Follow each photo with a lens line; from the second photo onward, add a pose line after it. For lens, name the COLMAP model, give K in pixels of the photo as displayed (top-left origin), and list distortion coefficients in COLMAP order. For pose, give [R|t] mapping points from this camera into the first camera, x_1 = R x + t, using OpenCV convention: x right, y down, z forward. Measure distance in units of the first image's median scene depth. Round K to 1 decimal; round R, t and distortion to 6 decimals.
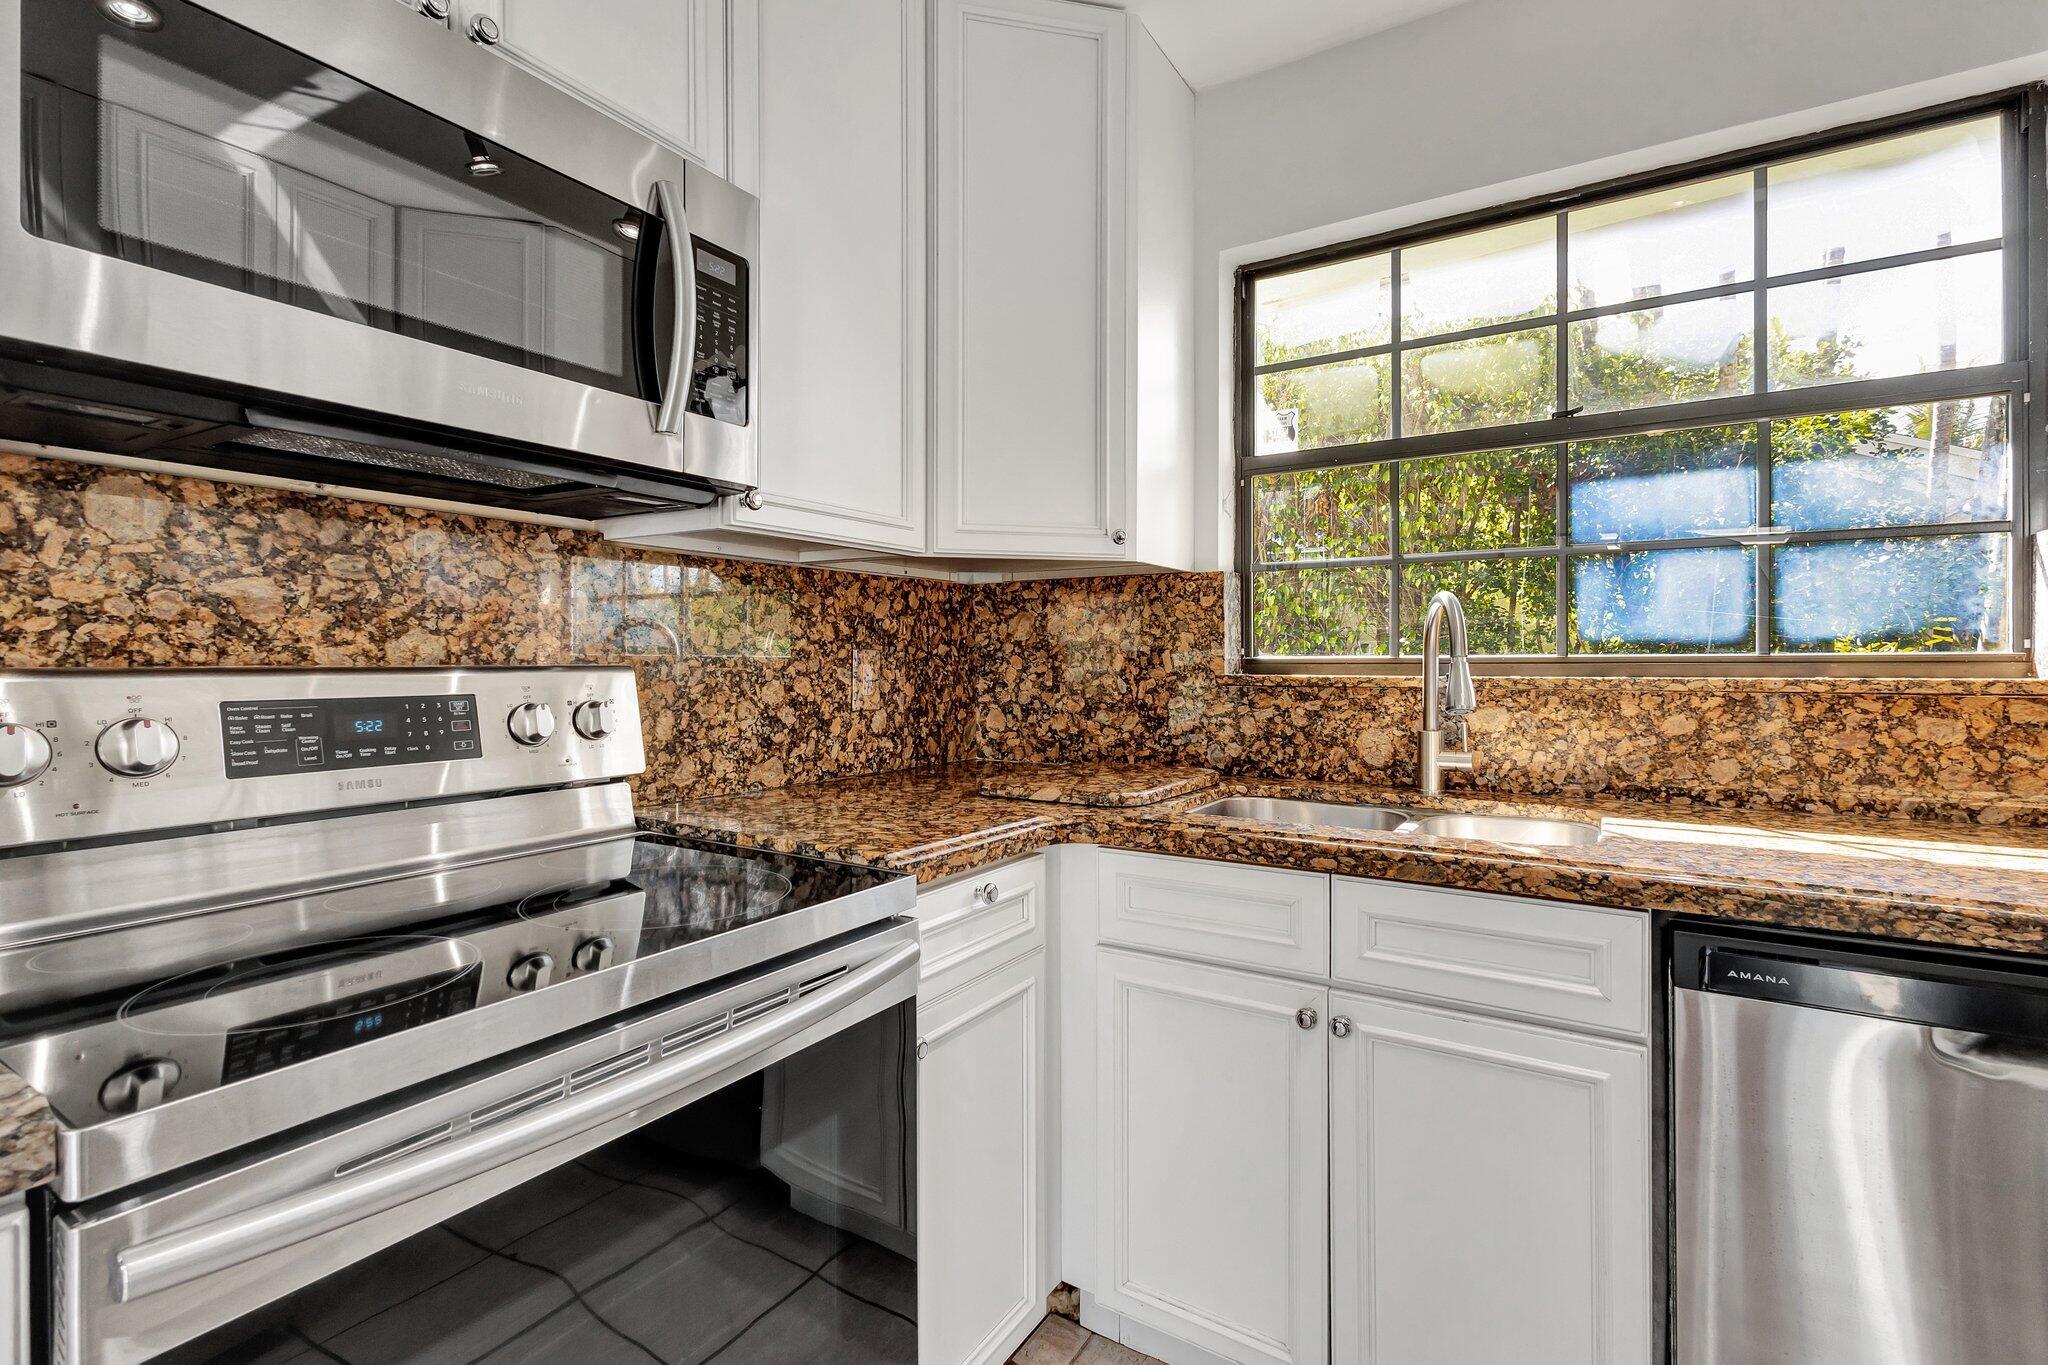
lens RADIAL K [[943.6, 0, 1029.2], [0, 943.6, 663.5], [0, 0, 1]] dist [0.007478, -0.000324]
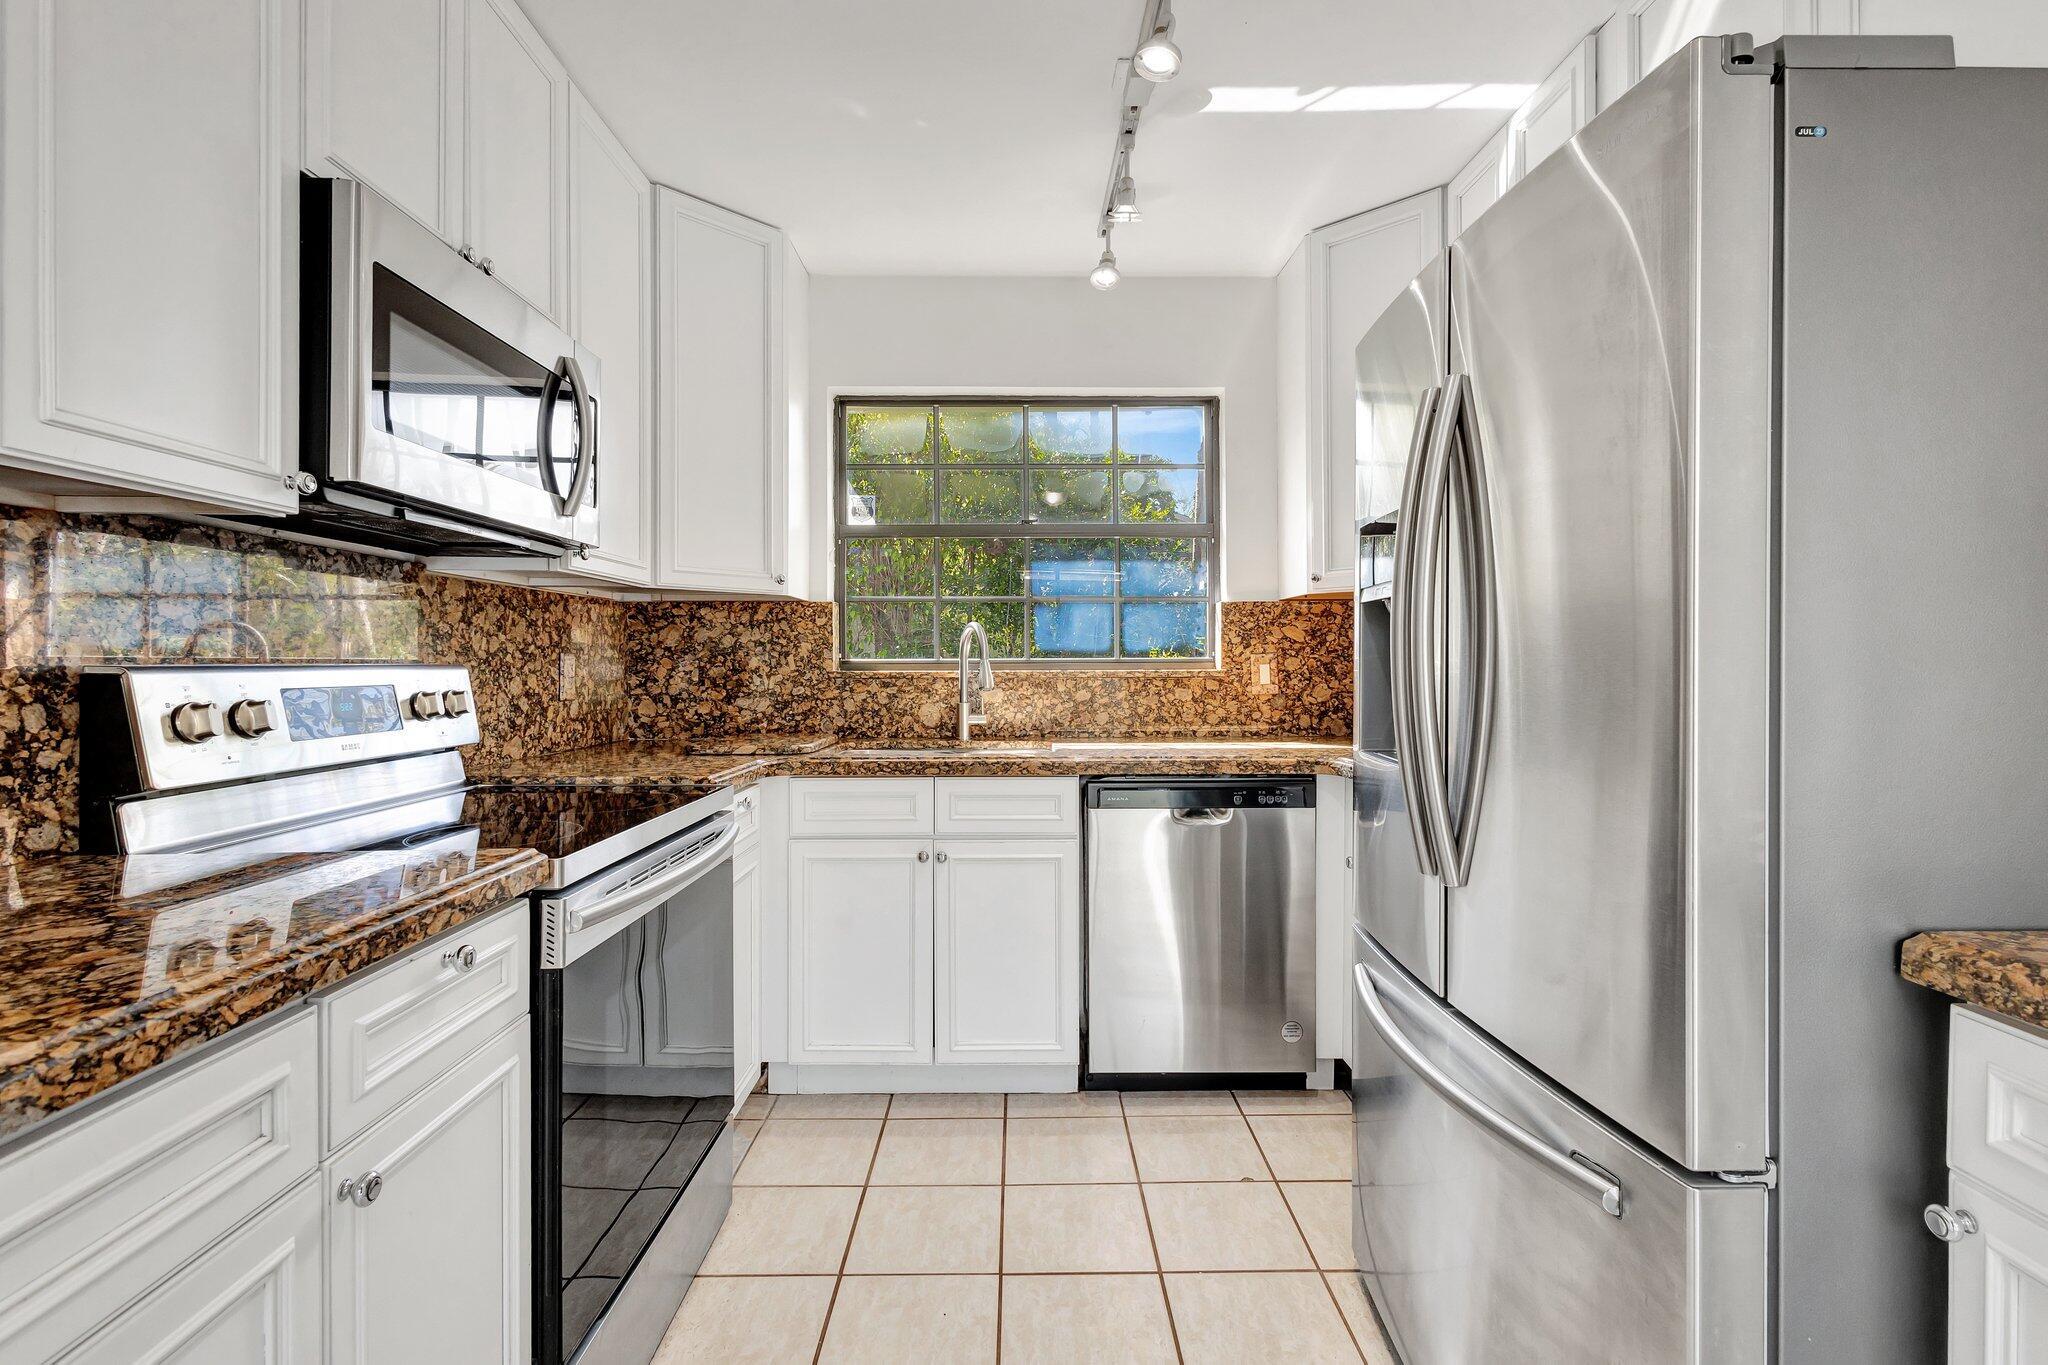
lens RADIAL K [[943.6, 0, 1029.2], [0, 943.6, 663.5], [0, 0, 1]] dist [0.007478, -0.000324]
pose [[0.840940, -0.000845, 0.541128, -0.365034], [0.002453, 0.999994, -0.002252, 0.004128], [-0.541123, 0.003221, 0.840937, -0.454136]]
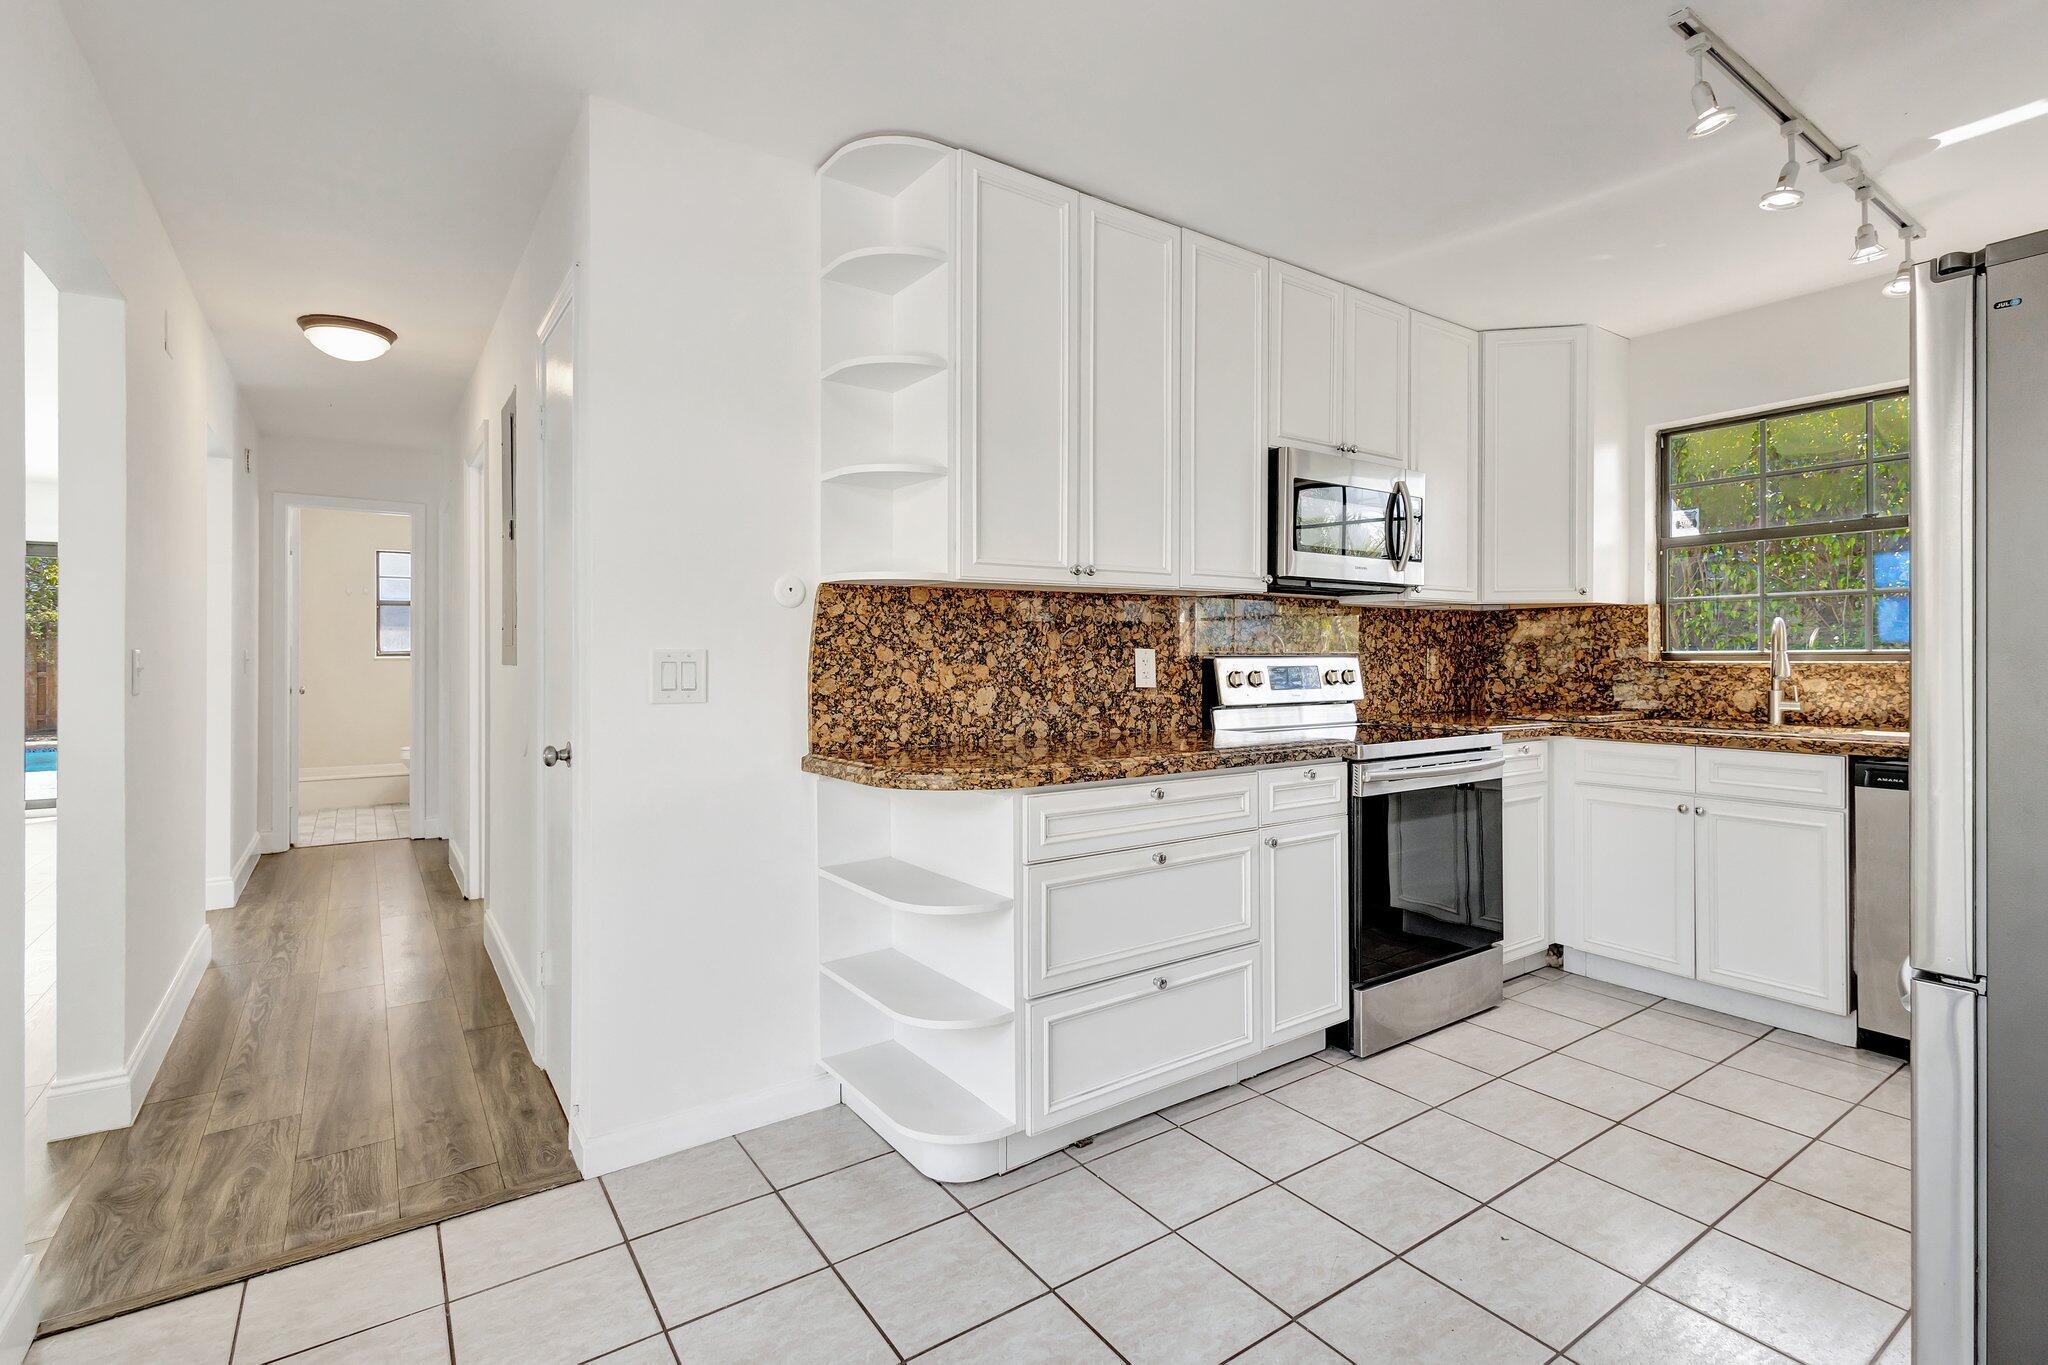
lens RADIAL K [[943.6, 0, 1029.2], [0, 943.6, 663.5], [0, 0, 1]] dist [0.007478, -0.000324]
pose [[0.919207, 0.002162, -0.393770, -0.182149], [-0.000693, 0.999992, 0.003872, 0.010321], [0.393775, -0.003286, 0.919201, -1.216772]]
